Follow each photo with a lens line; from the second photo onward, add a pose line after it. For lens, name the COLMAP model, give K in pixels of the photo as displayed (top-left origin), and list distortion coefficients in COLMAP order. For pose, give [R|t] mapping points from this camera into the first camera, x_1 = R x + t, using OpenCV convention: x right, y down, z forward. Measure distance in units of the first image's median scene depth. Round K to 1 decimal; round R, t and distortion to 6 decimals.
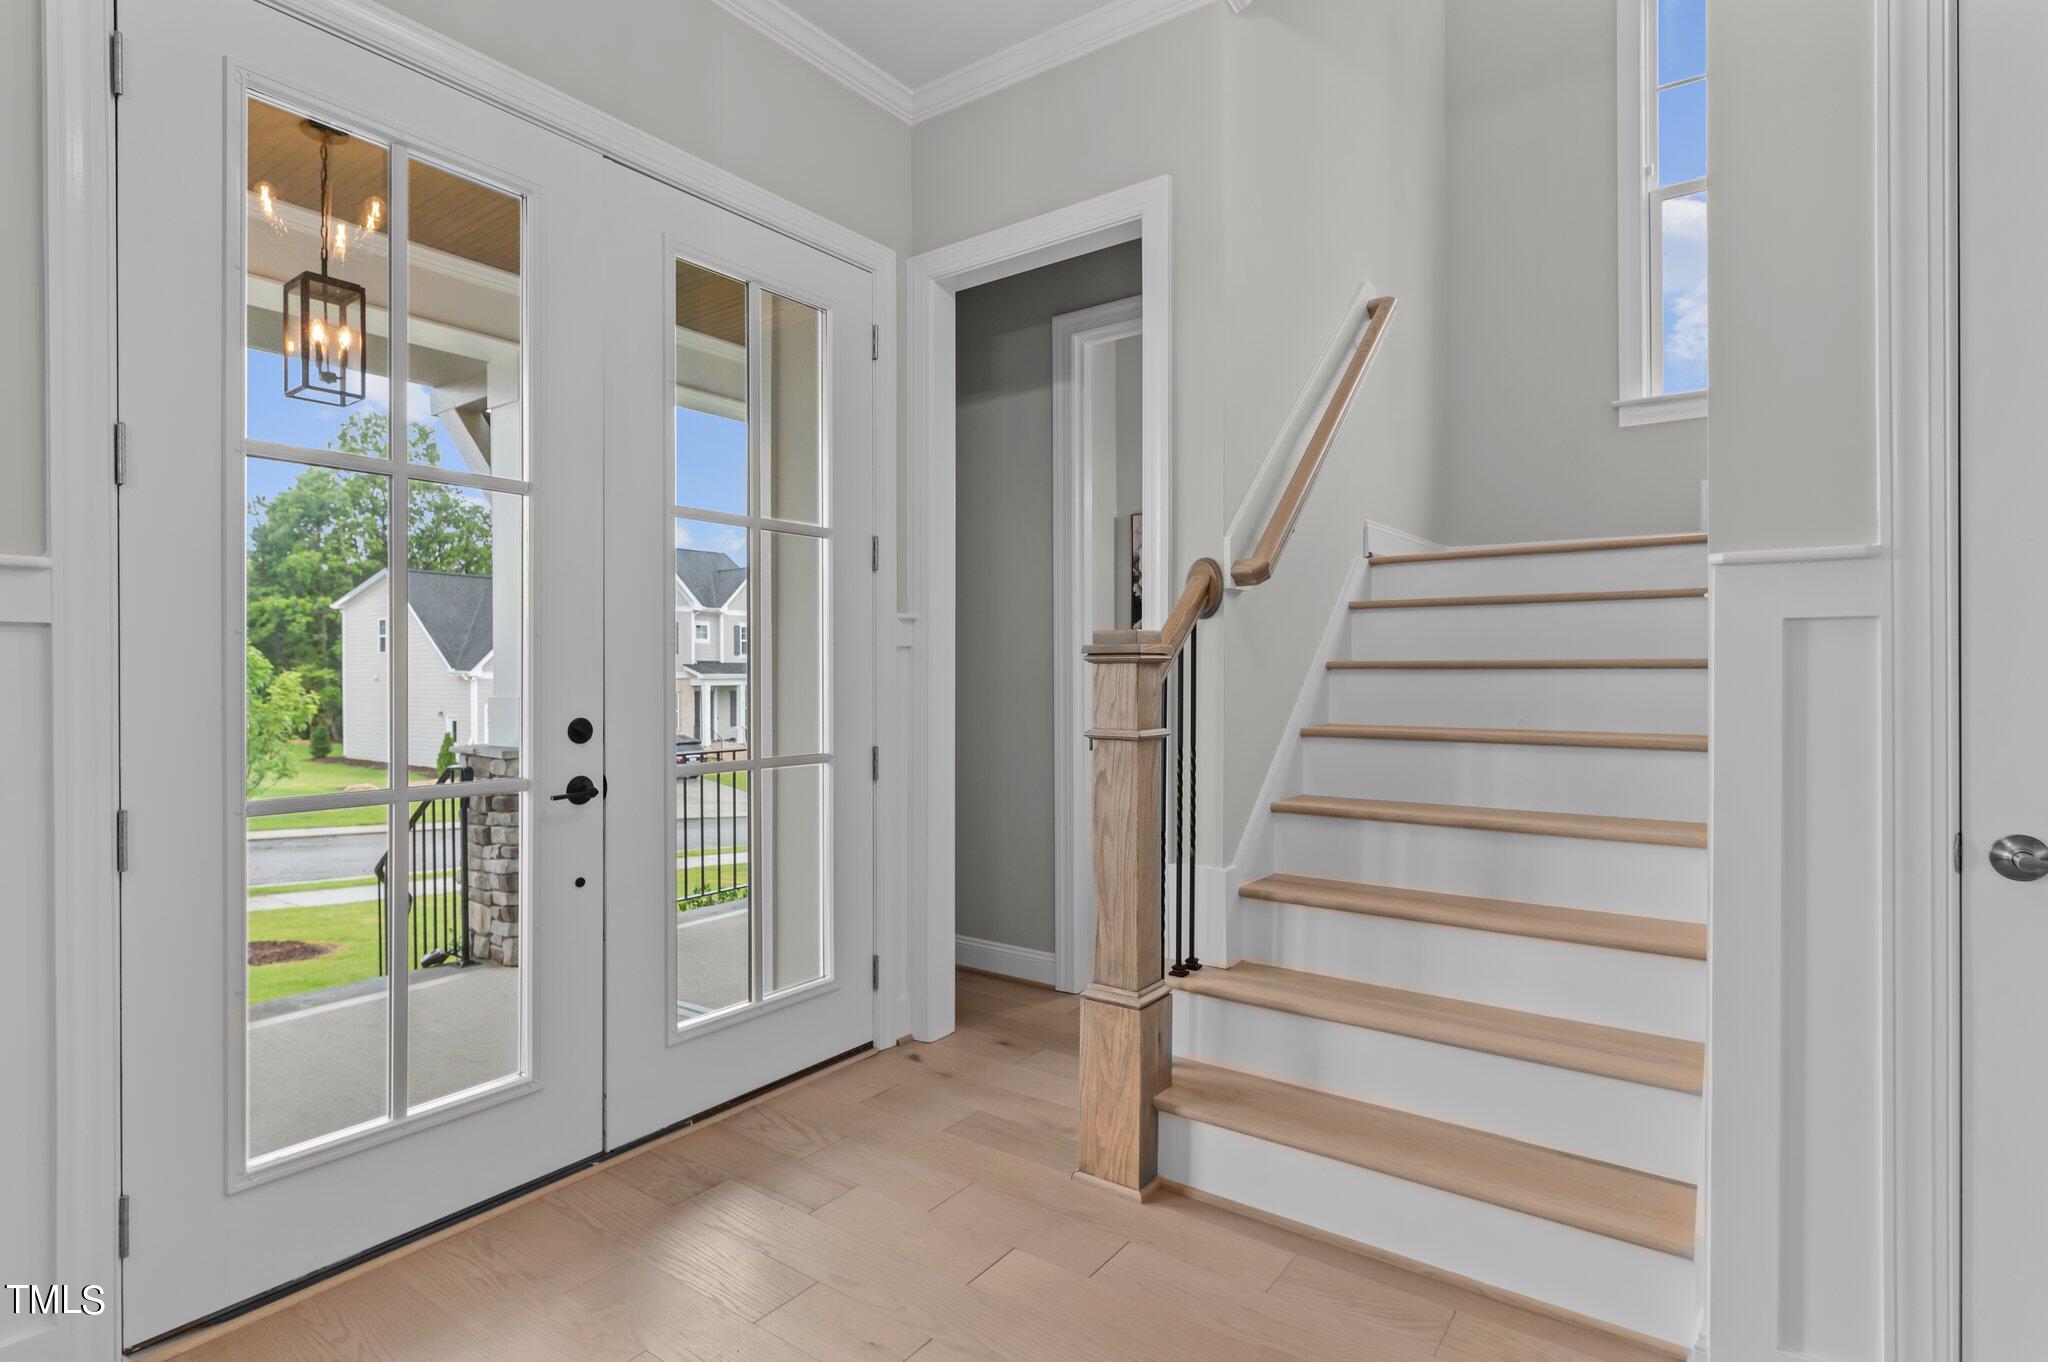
lens RADIAL K [[1041.1, 0, 1020.5], [0, 1041.1, 680.7], [0, 0, 1]] dist [0.004692, 0.000220]
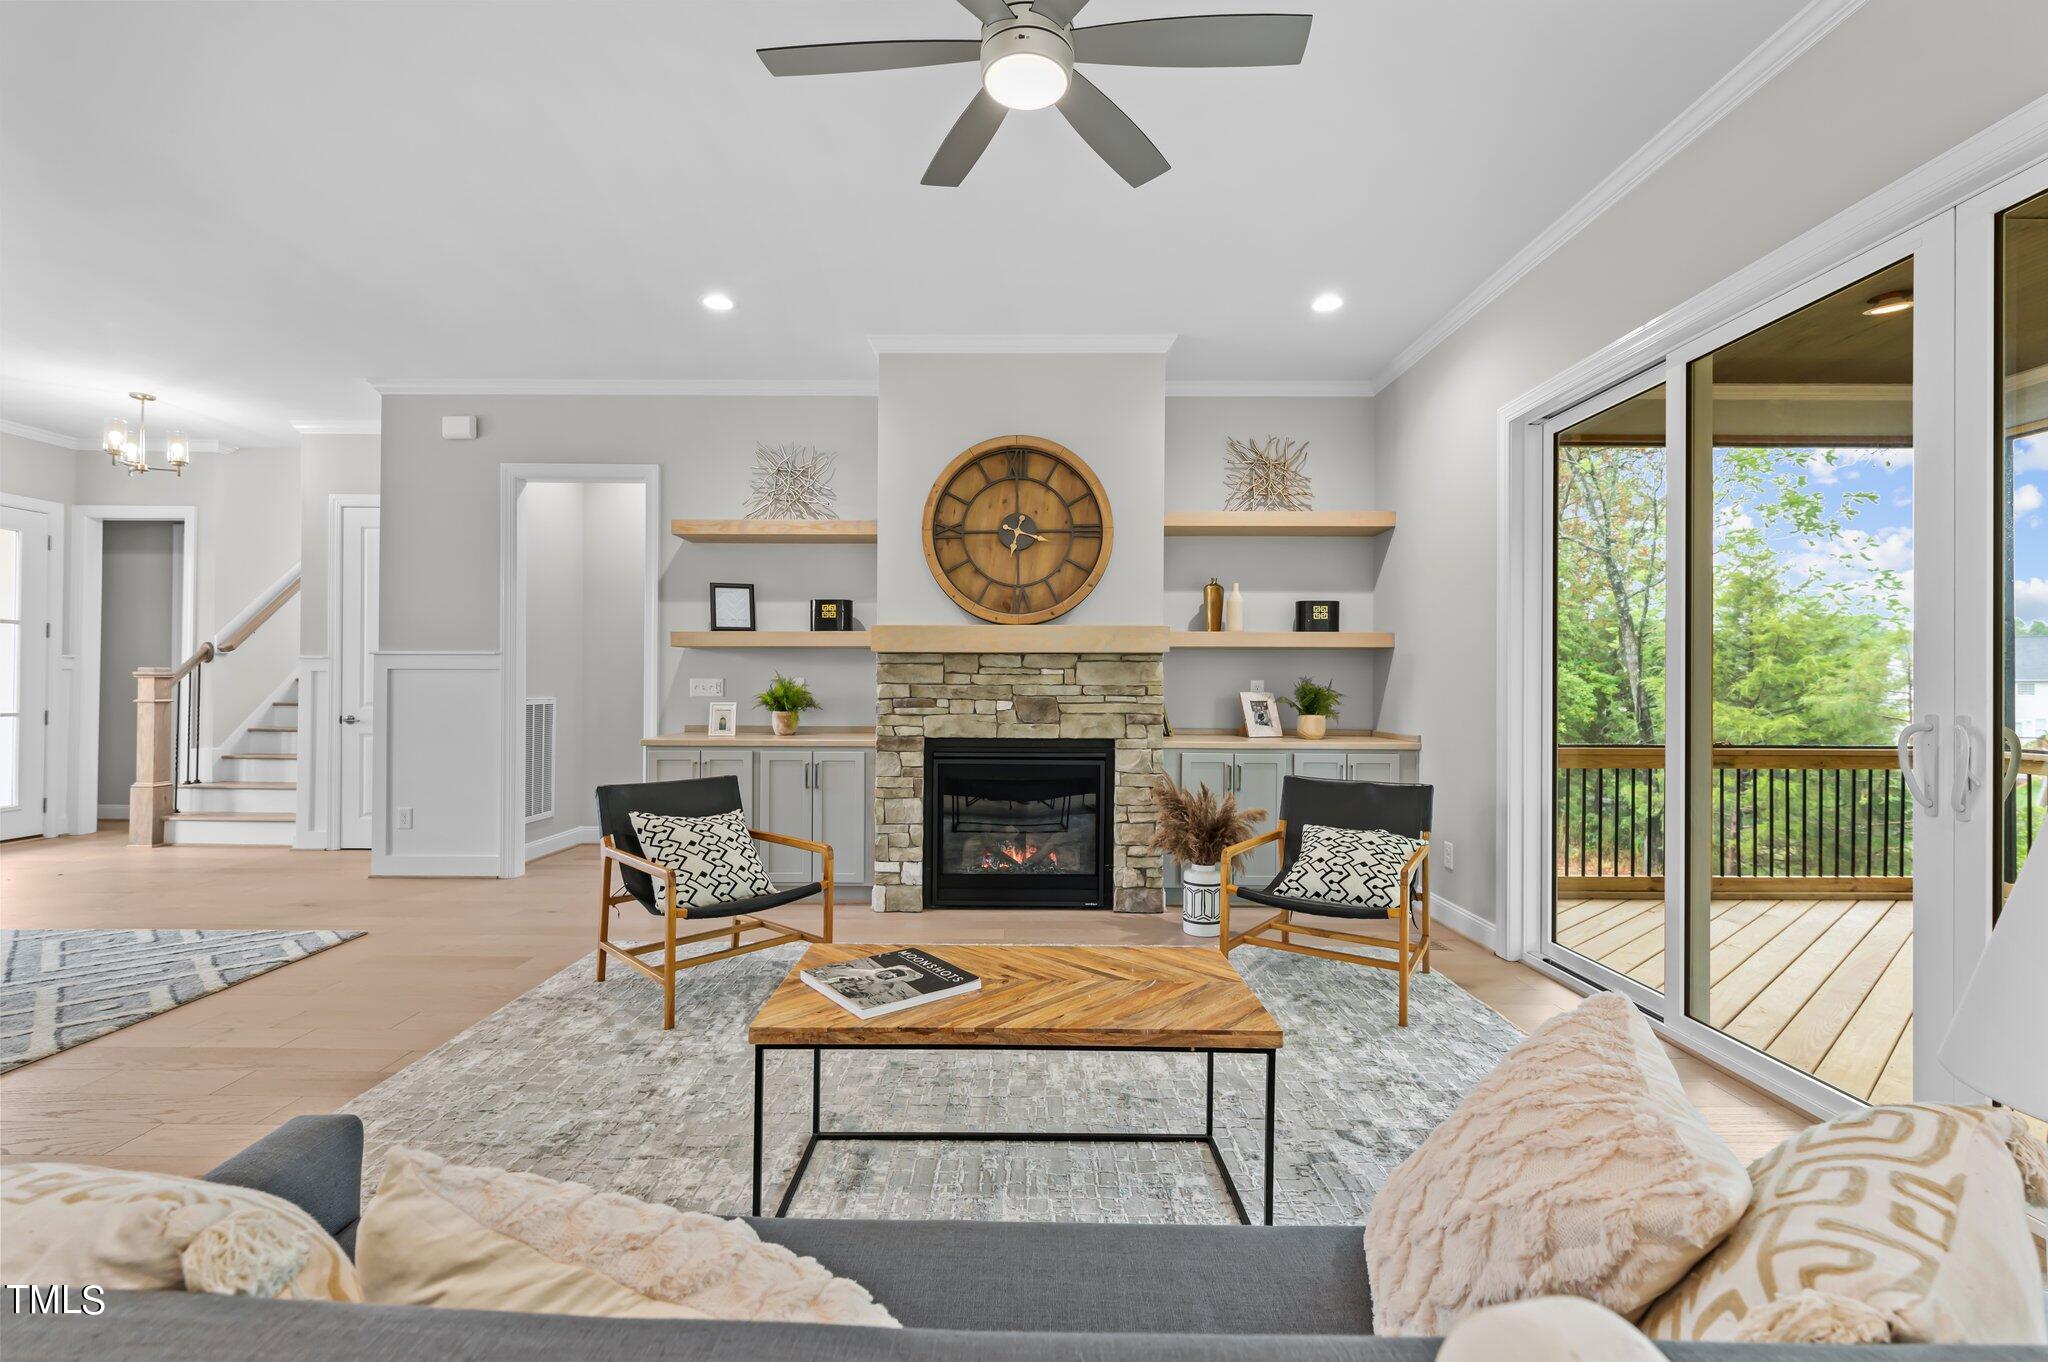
lens RADIAL K [[876.5, 0, 1021.8], [0, 876.5, 683.1], [0, 0, 1]] dist [0.003380, -0.001524]
pose [[0.810849, 0.010300, 0.585165, 0.580050], [-0.005408, 0.999934, -0.010107, 0.009462], [-0.585230, 0.005031, 0.810852, -2.278858]]
